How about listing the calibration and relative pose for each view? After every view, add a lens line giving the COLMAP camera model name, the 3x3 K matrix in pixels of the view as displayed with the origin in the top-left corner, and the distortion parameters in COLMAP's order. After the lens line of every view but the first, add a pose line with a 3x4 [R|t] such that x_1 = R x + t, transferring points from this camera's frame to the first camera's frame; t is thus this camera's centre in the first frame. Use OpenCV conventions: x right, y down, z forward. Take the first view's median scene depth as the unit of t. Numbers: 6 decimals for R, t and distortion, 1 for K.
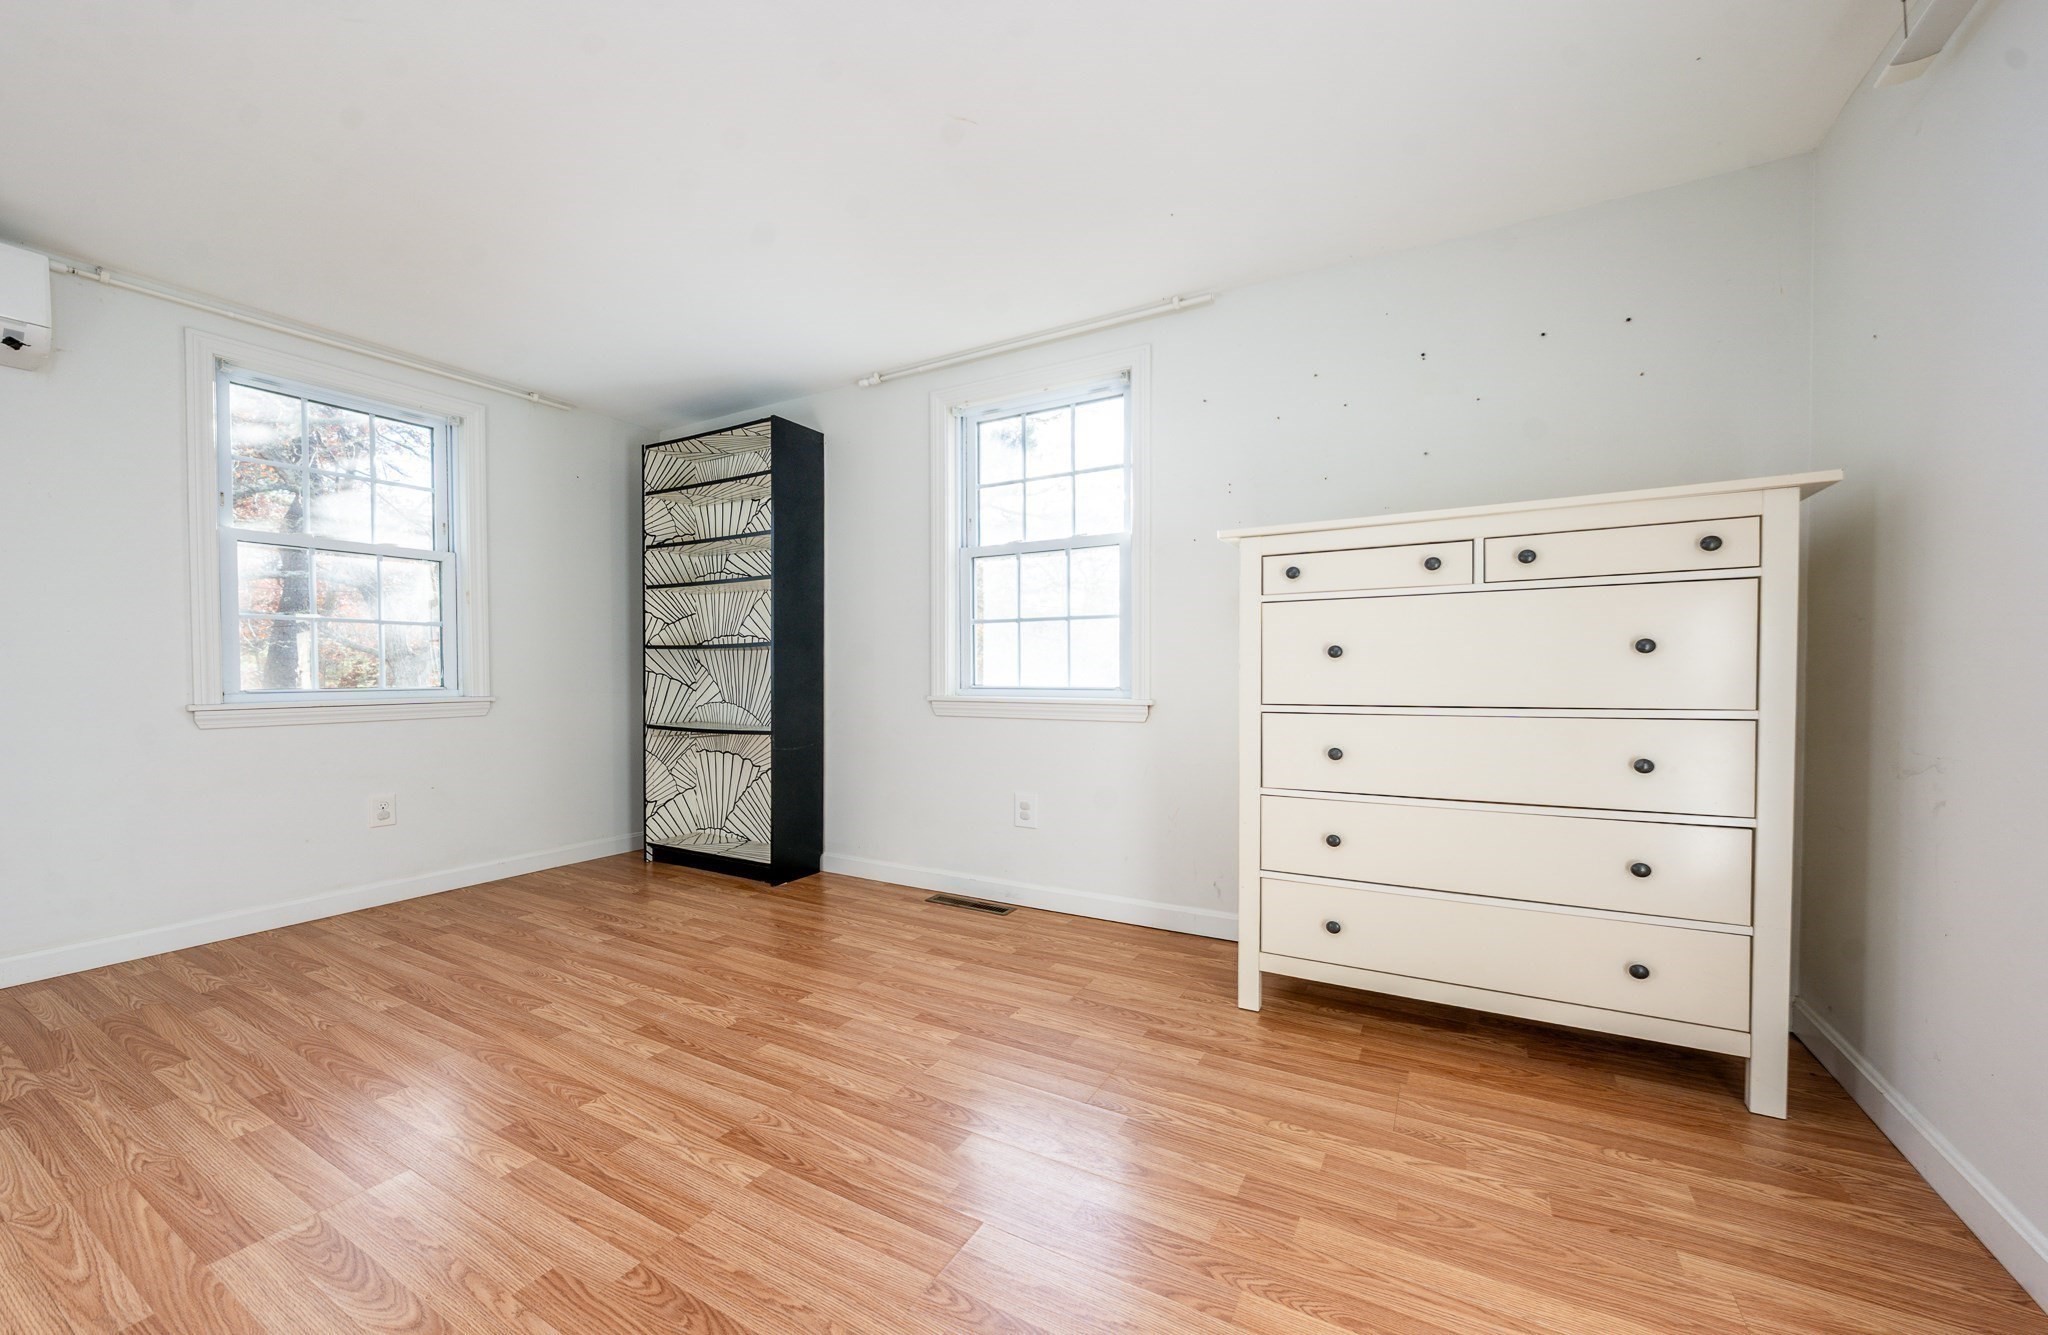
lens RADIAL K [[692.6, 0, 1019.3], [0, 692.6, 683.5], [0, 0, 1]] dist [-0.001665, -0.000122]
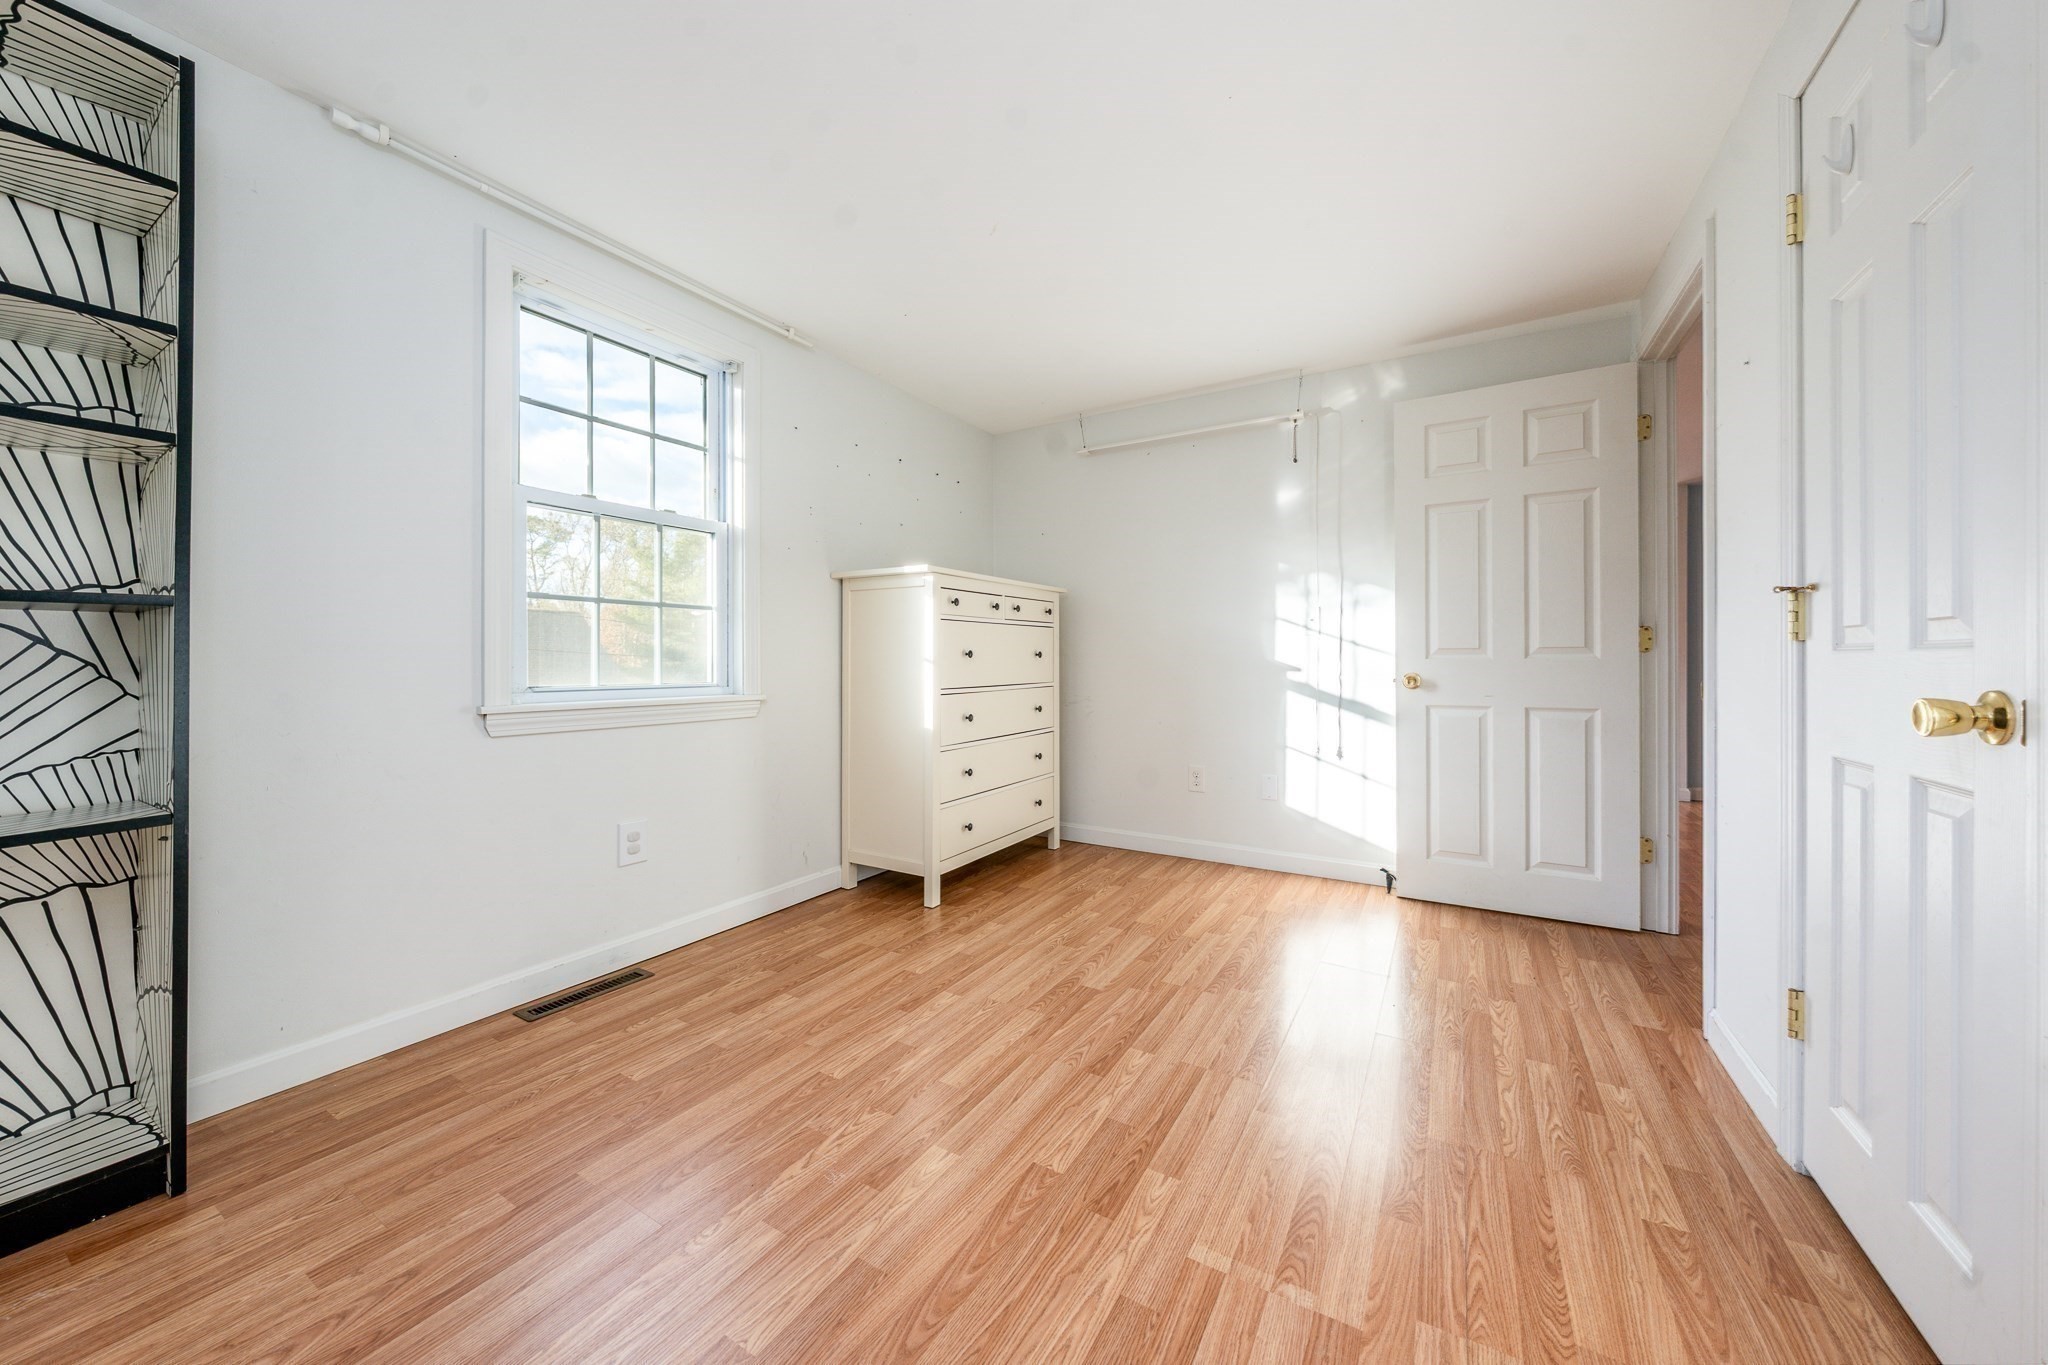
lens RADIAL K [[710.2, 0, 1023.4], [0, 710.2, 661.6], [0, 0, 1]] dist [-0.000889, -0.000181]
pose [[0.084379, 0.003876, 0.996426, -1.105294], [0.018794, 0.999808, -0.005481, -0.016299], [-0.996256, 0.019190, 0.084290, 0.694900]]
